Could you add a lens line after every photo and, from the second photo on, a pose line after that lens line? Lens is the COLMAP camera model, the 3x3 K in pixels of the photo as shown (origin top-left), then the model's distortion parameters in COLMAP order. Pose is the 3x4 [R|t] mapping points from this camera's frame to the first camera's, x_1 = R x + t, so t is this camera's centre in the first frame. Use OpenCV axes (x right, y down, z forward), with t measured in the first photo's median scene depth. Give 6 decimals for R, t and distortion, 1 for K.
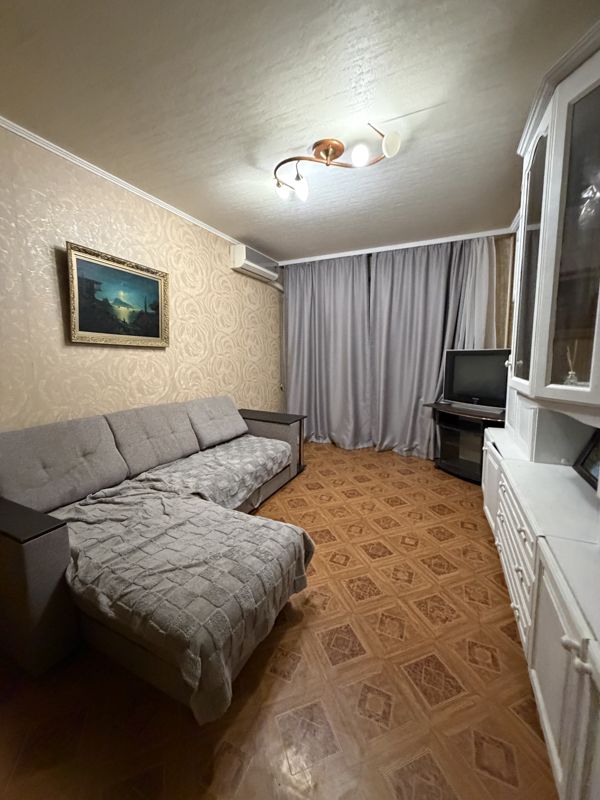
lens RADIAL K [[320.2, 0, 301.1], [0, 320.2, 398.5], [0, 0, 1]] dist [-0.001097, 0.000487]
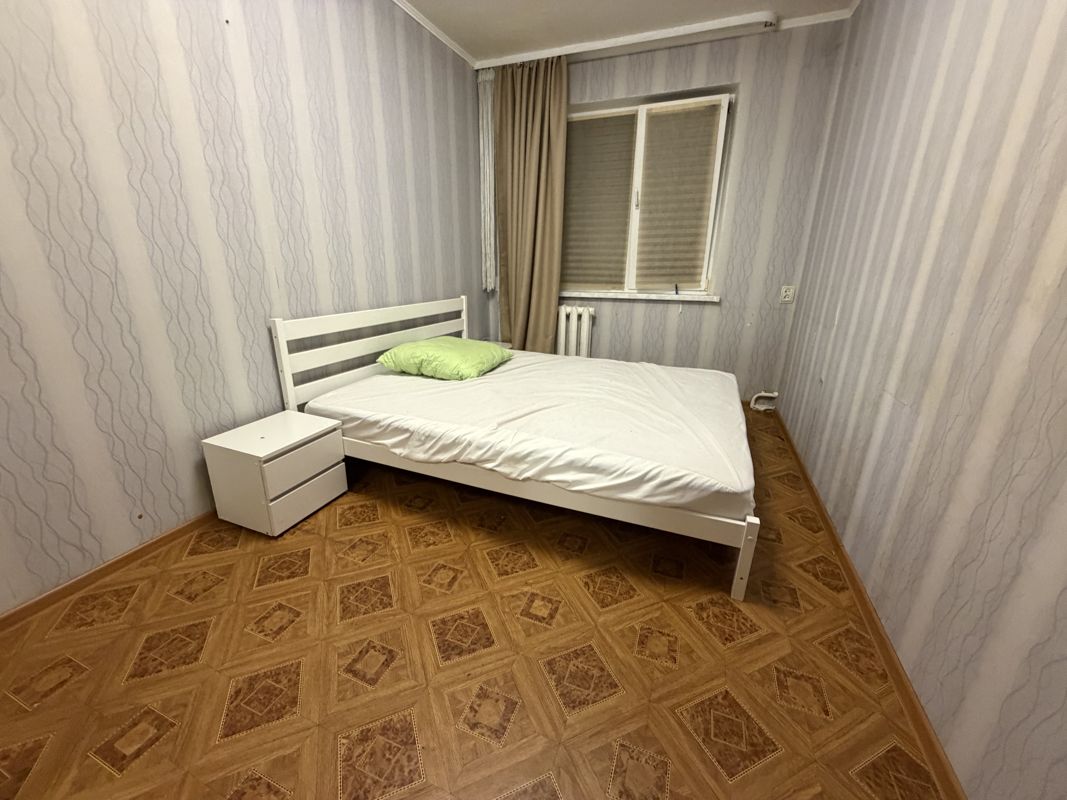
lens RADIAL K [[427.1, 0, 531.5], [0, 427.1, 401.9], [0, 0, 1]] dist [-0.001097, 0.000487]
pose [[0.998230, 0.005697, 0.059195, -0.002634], [-0.016337, 0.983375, 0.180852, 0.114959], [-0.057180, -0.181499, 0.981727, -0.219109]]
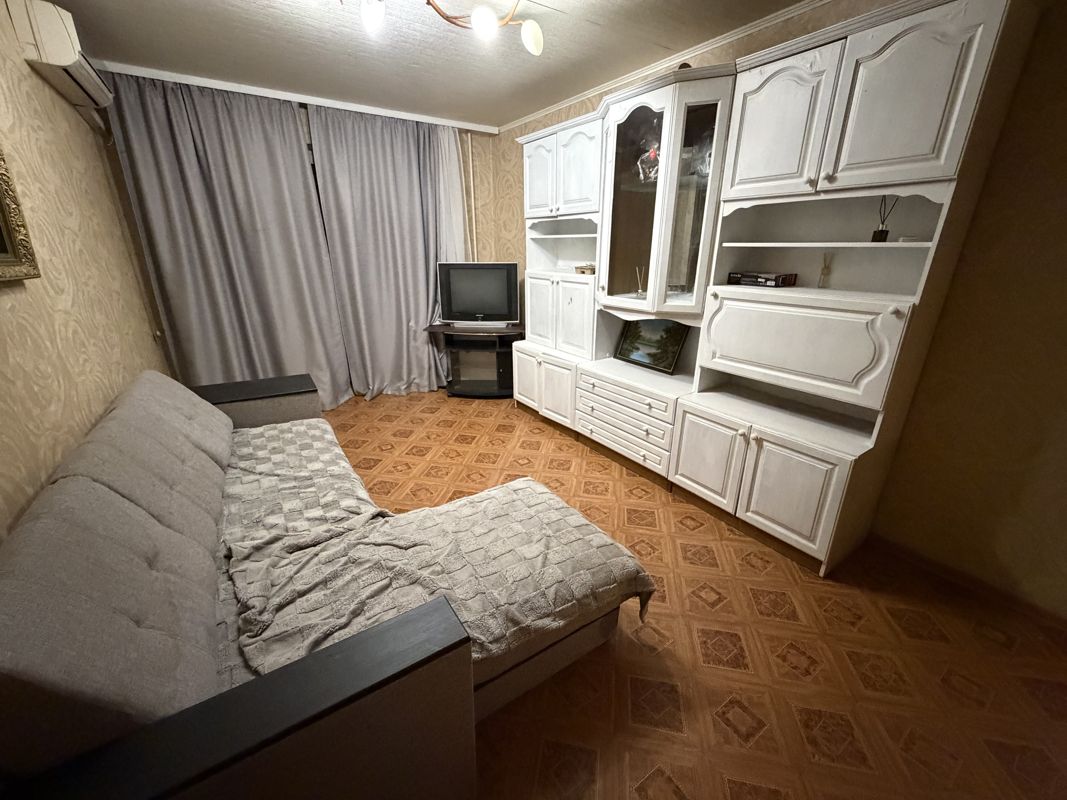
lens RADIAL K [[427.1, 0, 530.5], [0, 427.1, 402.7], [0, 0, 1]] dist [-0.001097, 0.000487]
pose [[0.516014, -0.286987, 0.807074, -0.779590], [0.112029, 0.956722, 0.268574, -0.118833], [-0.849223, -0.048173, 0.525833, 0.275751]]
